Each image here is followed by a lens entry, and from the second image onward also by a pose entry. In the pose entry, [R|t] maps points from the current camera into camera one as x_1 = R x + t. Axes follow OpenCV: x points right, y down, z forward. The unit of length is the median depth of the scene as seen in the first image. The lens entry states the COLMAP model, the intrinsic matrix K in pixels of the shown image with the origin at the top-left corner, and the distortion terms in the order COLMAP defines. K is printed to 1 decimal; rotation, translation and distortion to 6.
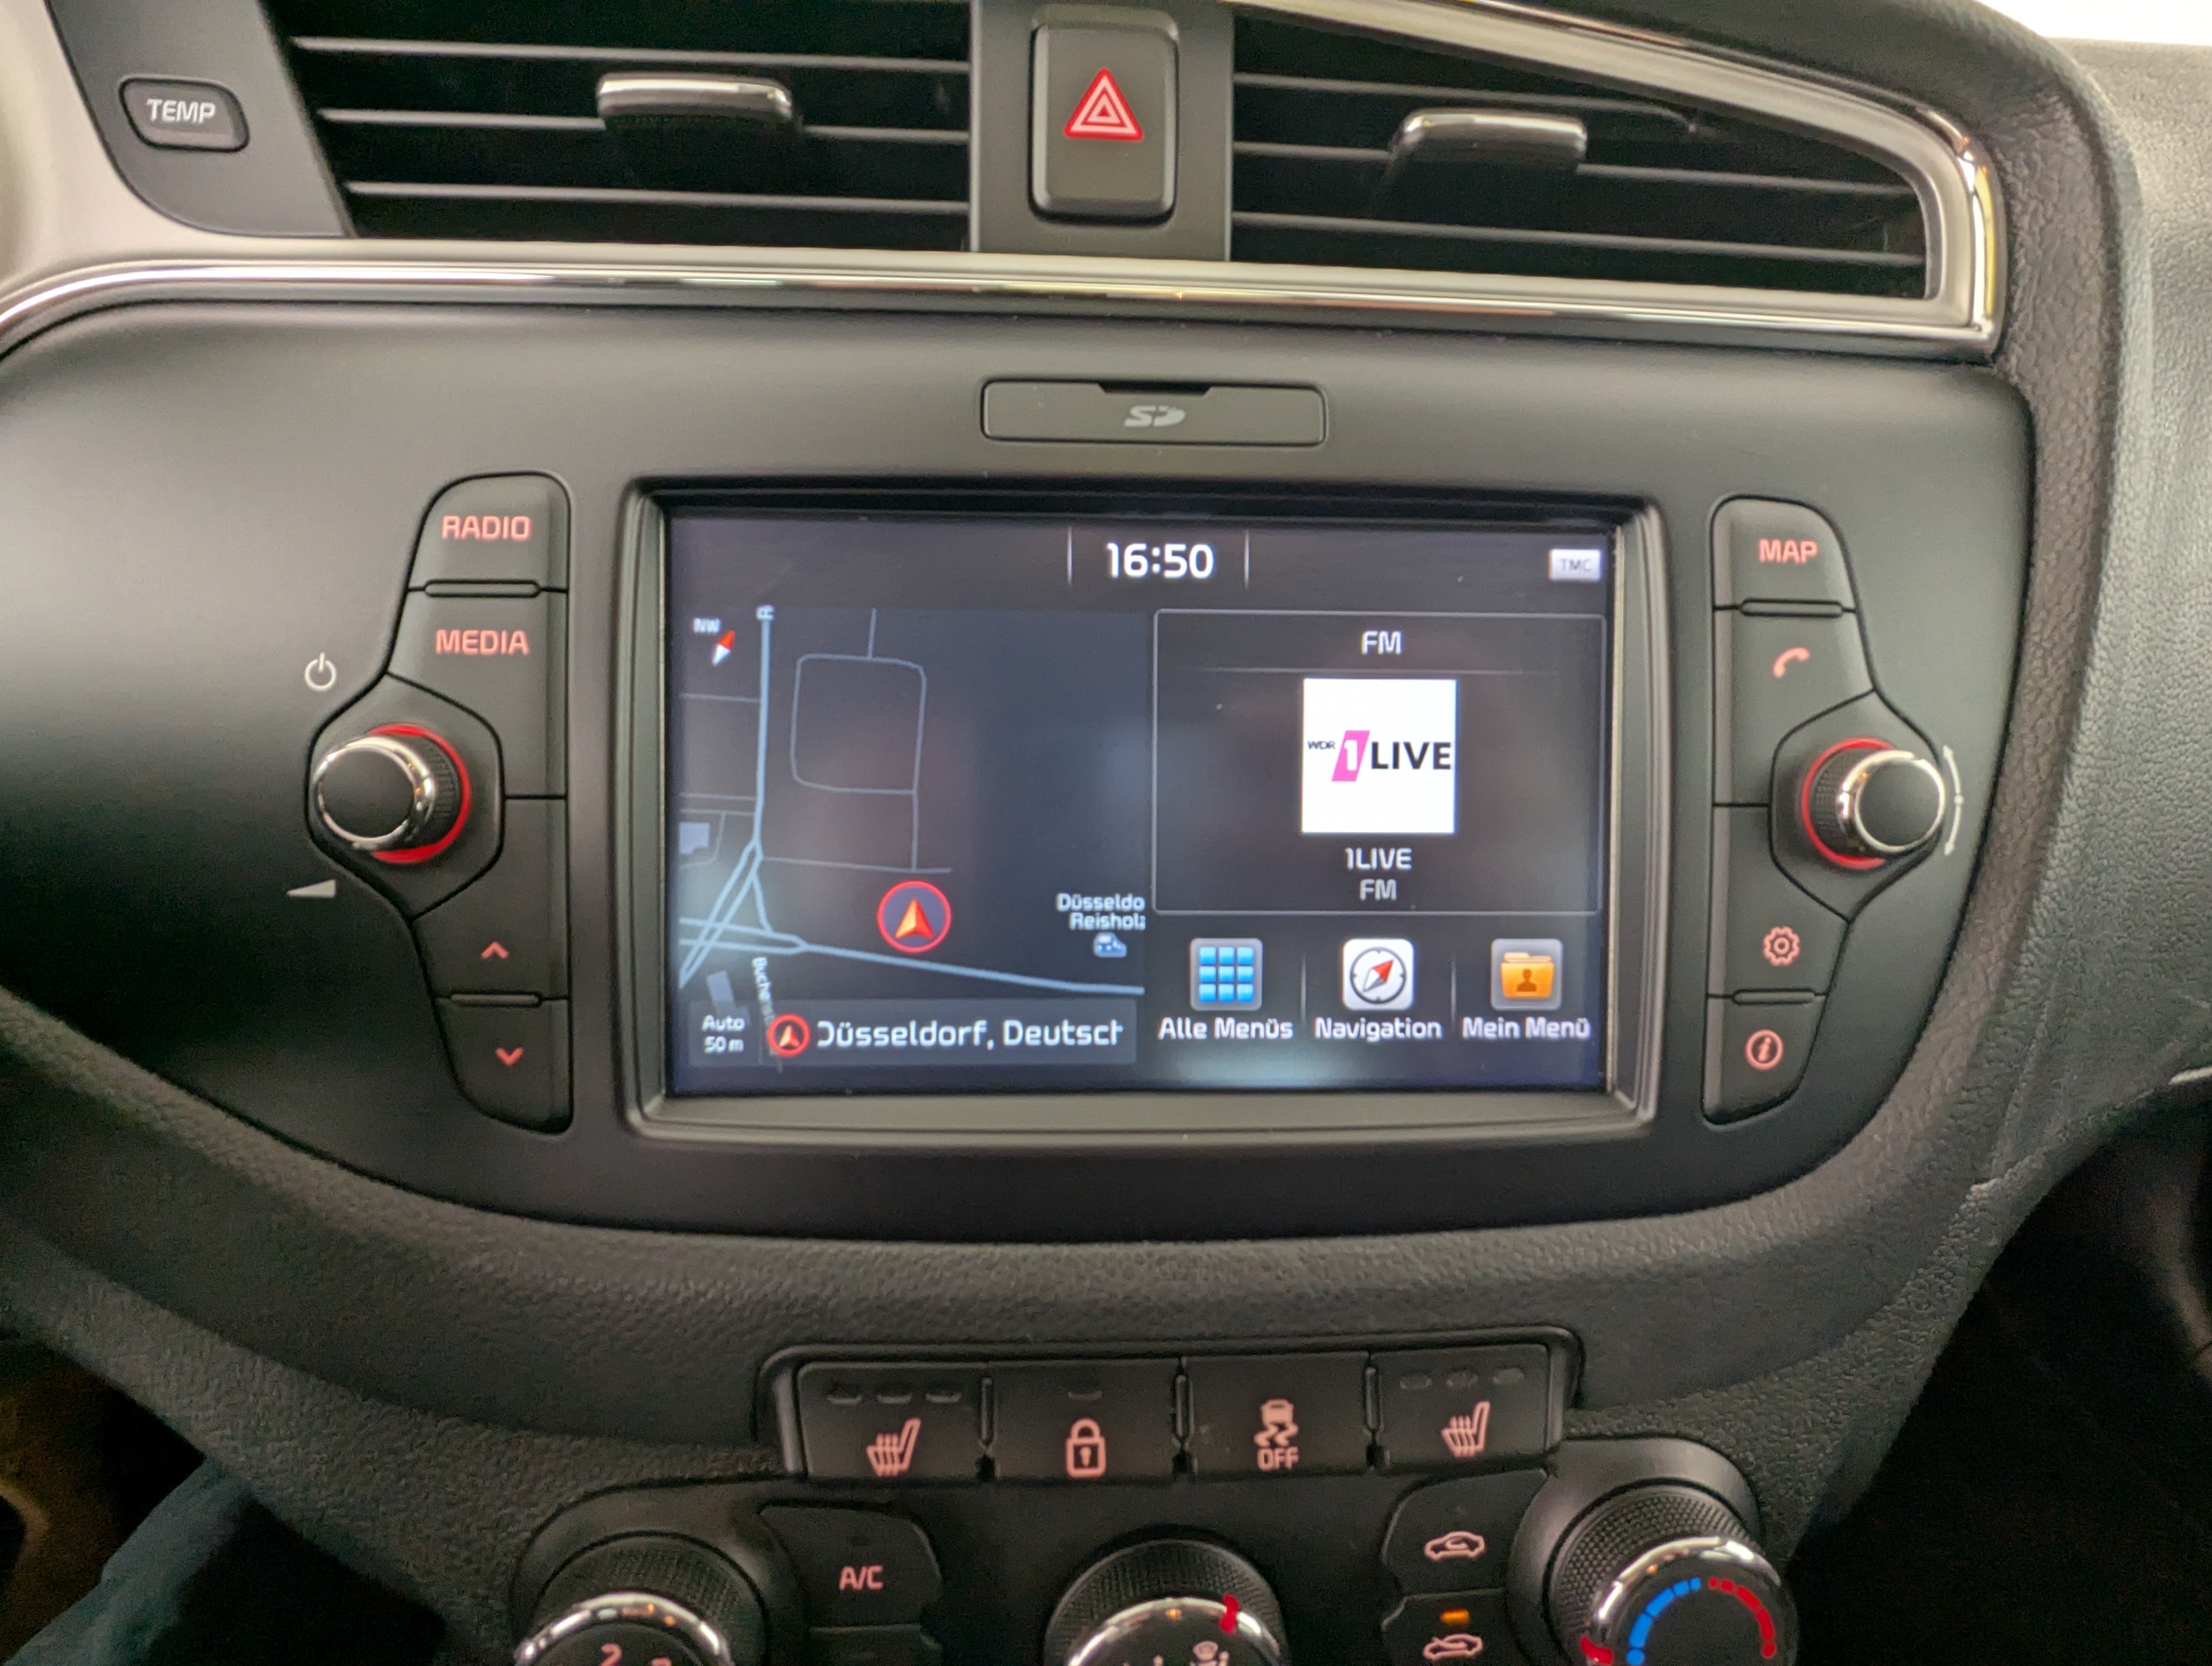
lens RADIAL K [[1038.2, 0, 1106.0], [0, 1038.2, 833.0], [0, 0, 1]] dist [-0.001022, 0.005802]
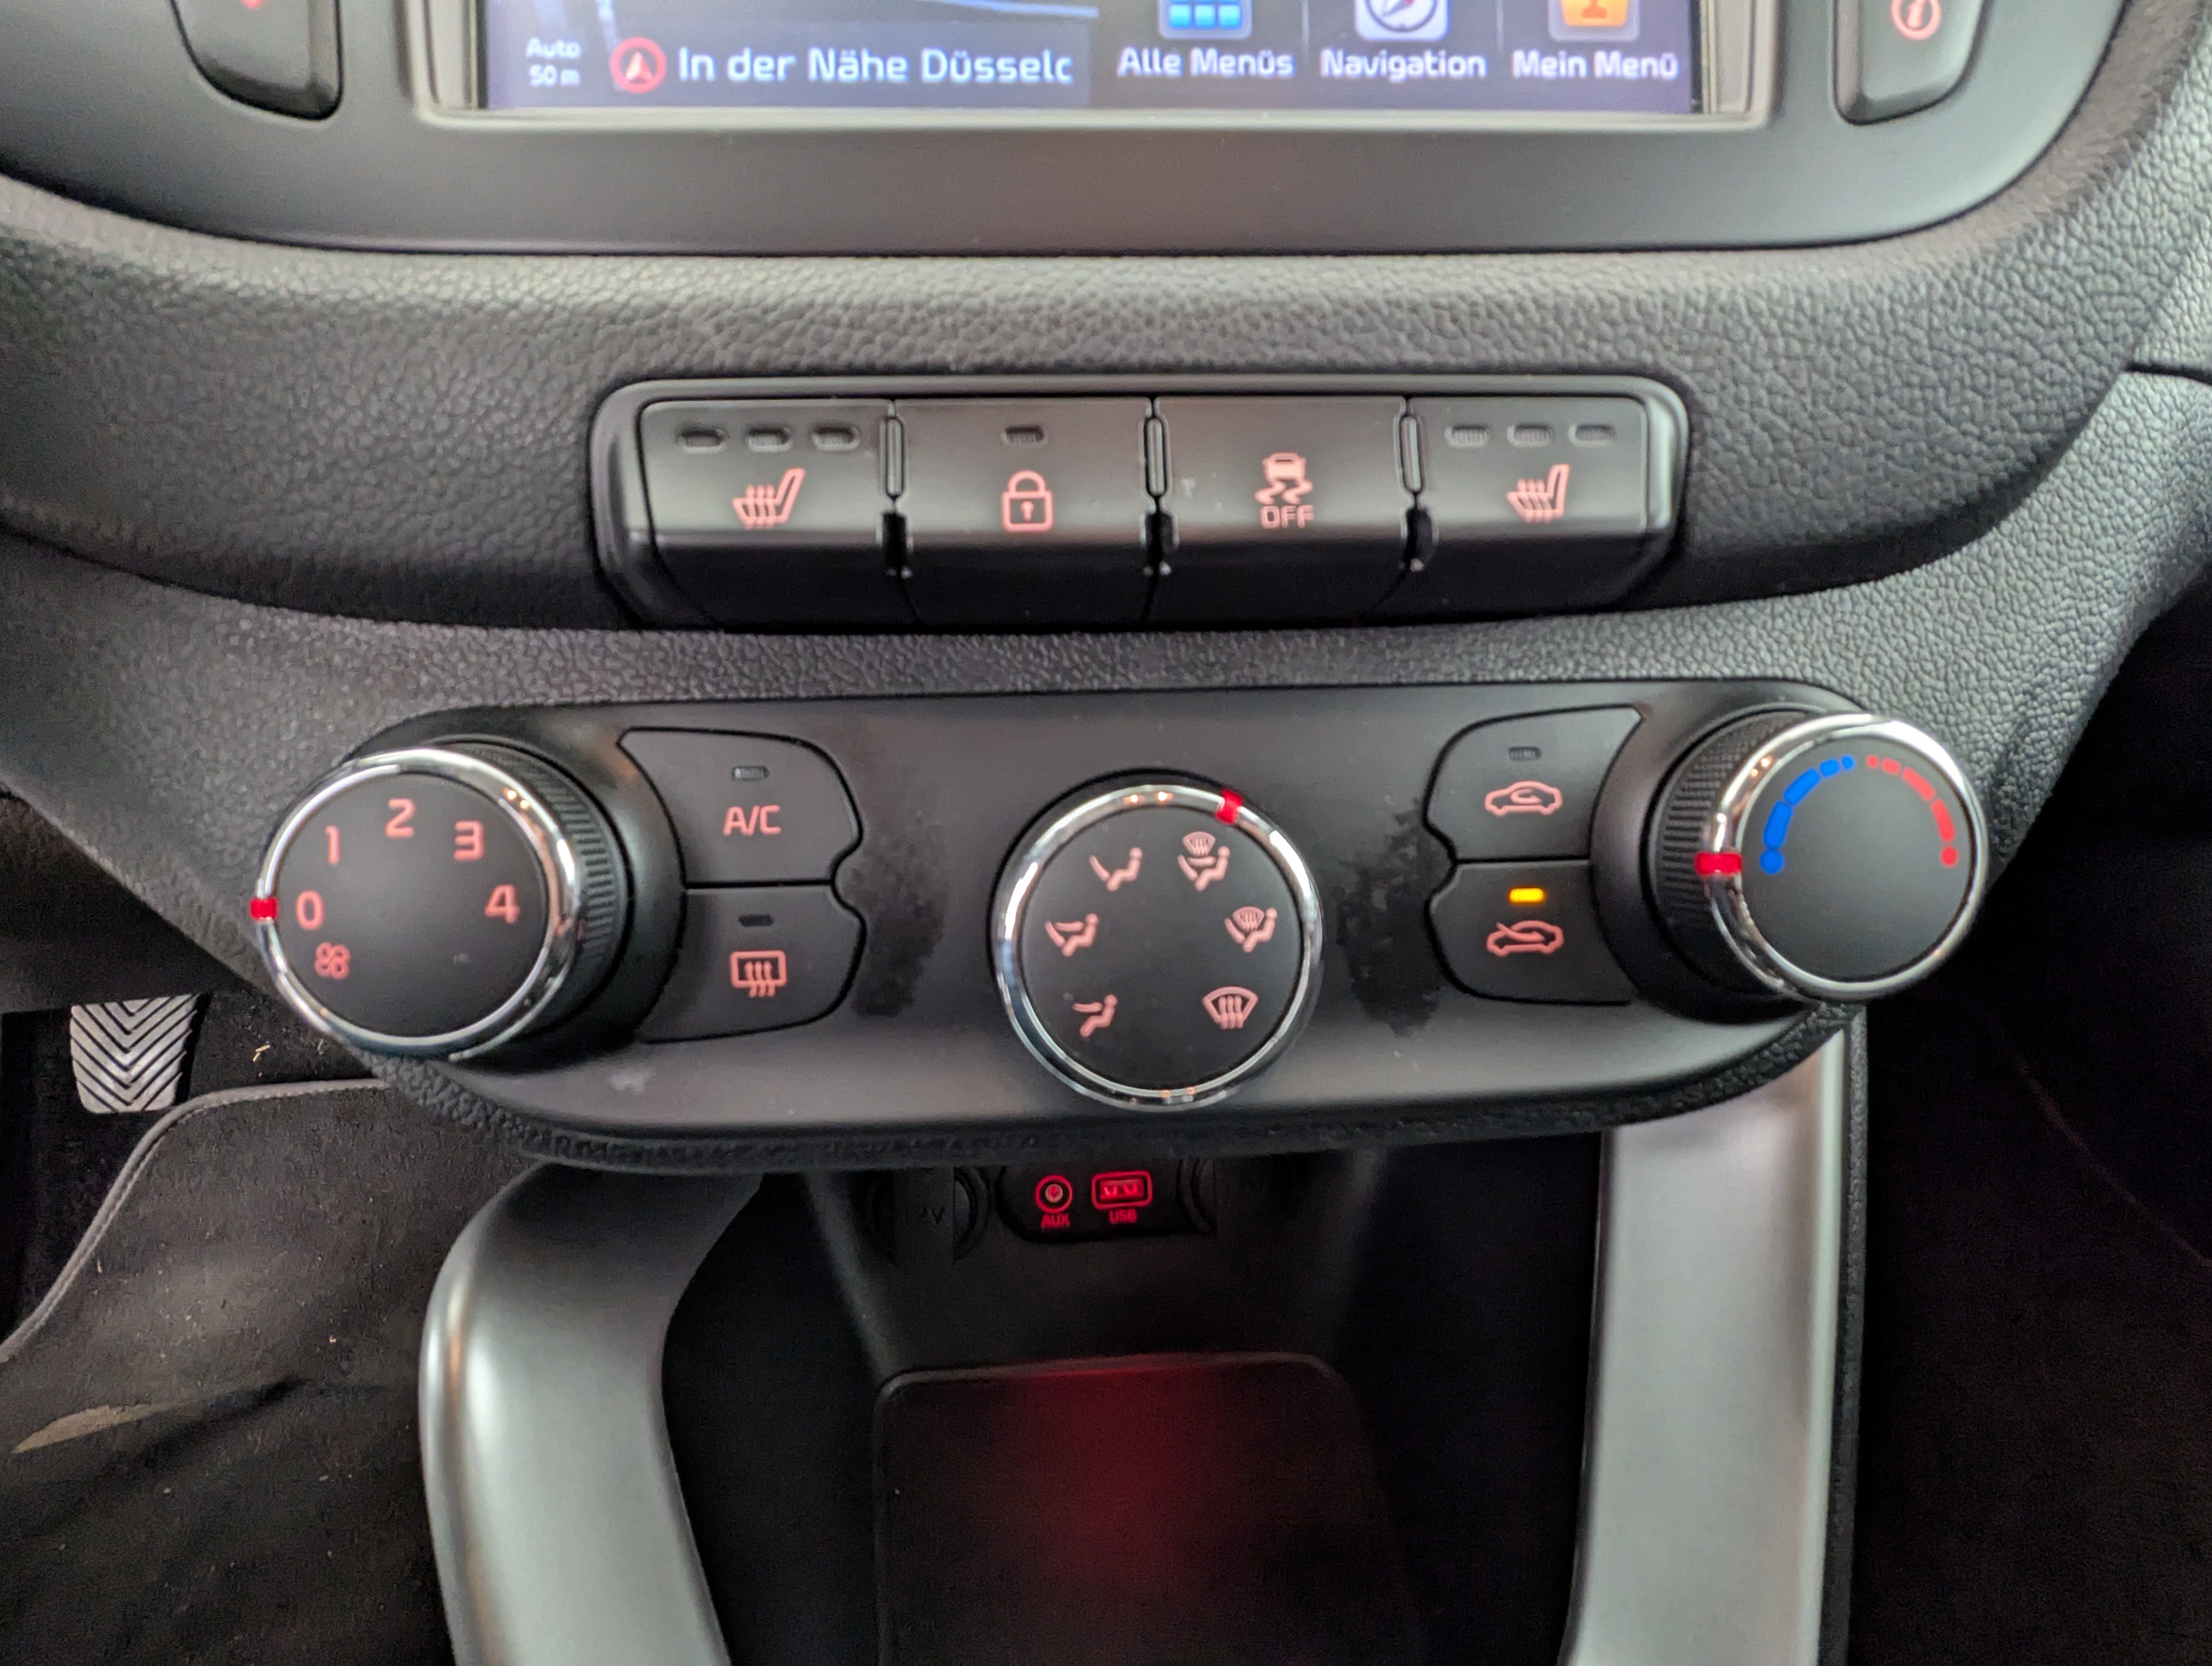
lens RADIAL K [[1049.2, 0, 1106.0], [0, 1049.2, 833.0], [0, 0, 1]] dist [-0.000401, 0.001853]
pose [[0.999646, -0.024406, -0.010589, 0.036918], [0.024100, 0.999316, -0.028060, 0.805596], [0.011267, 0.027795, 0.999550, 0.242377]]
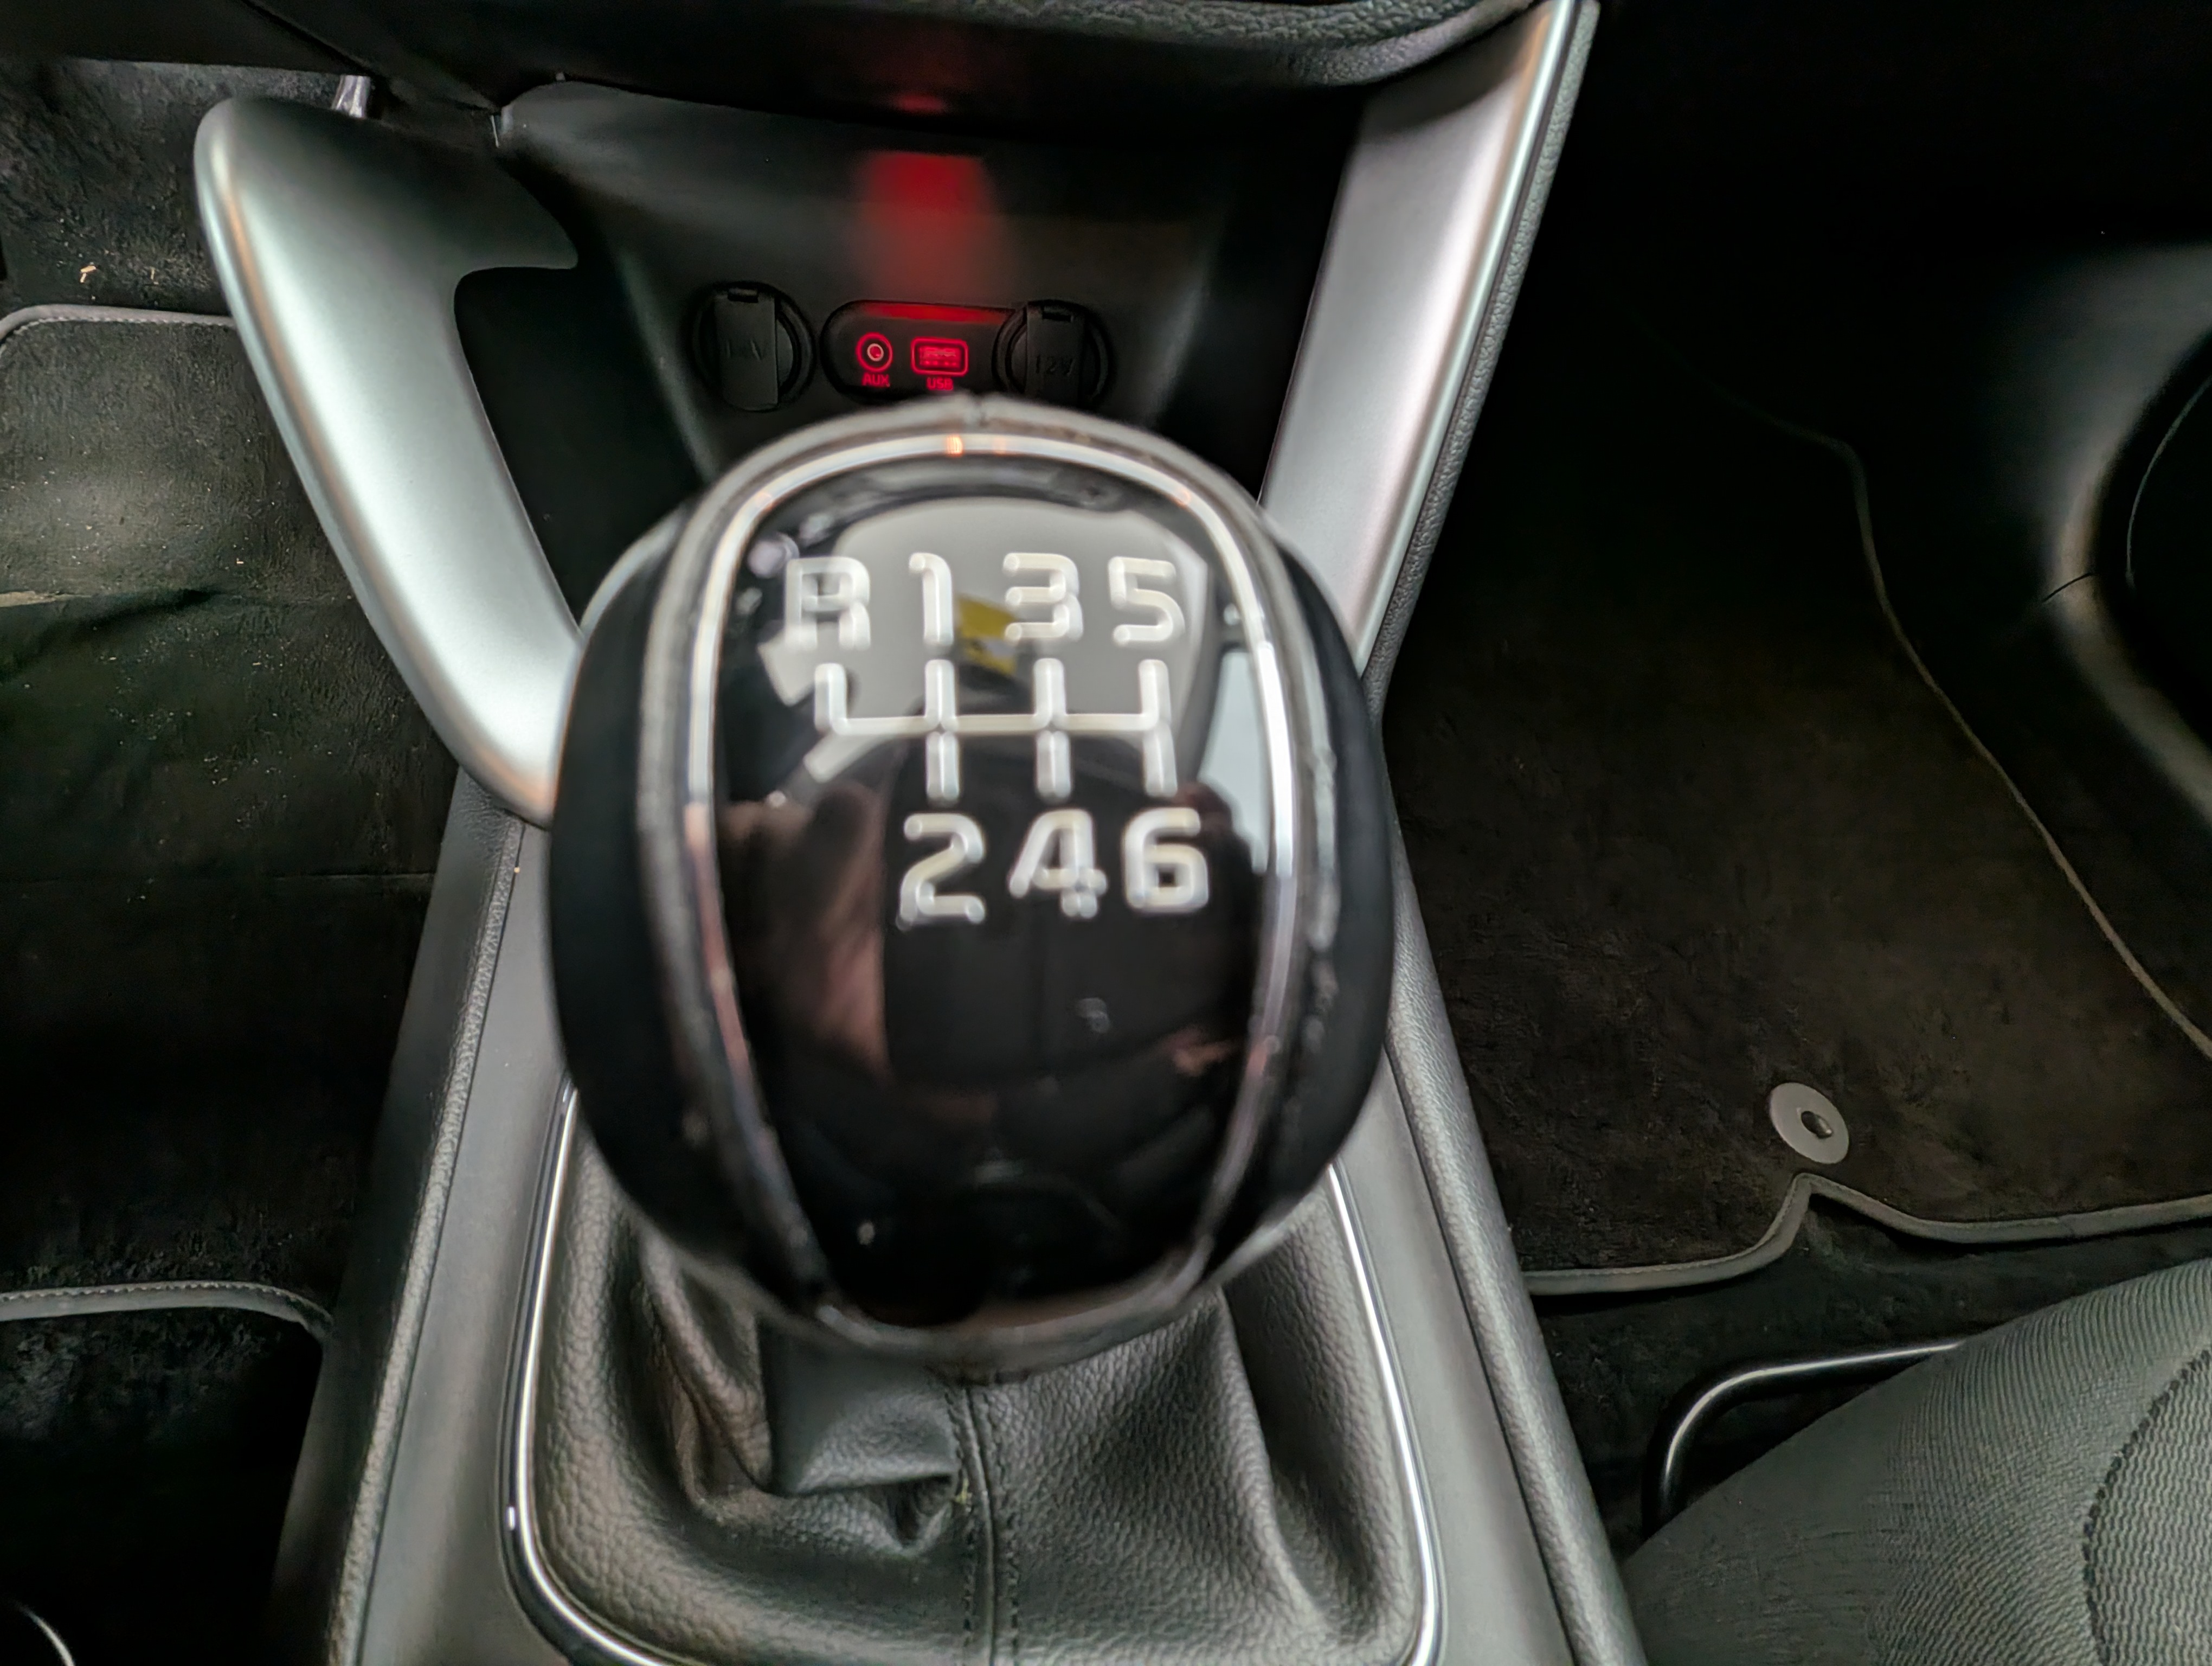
lens RADIAL K [[1049.2, 0, 1106.0], [0, 1049.2, 833.0], [0, 0, 1]] dist [-0.000401, 0.001853]
pose [[0.996222, 0.070606, 0.050565, 0.308299], [-0.085440, 0.901143, 0.425018, 1.336519], [-0.015558, -0.427733, 0.903771, -0.051414]]
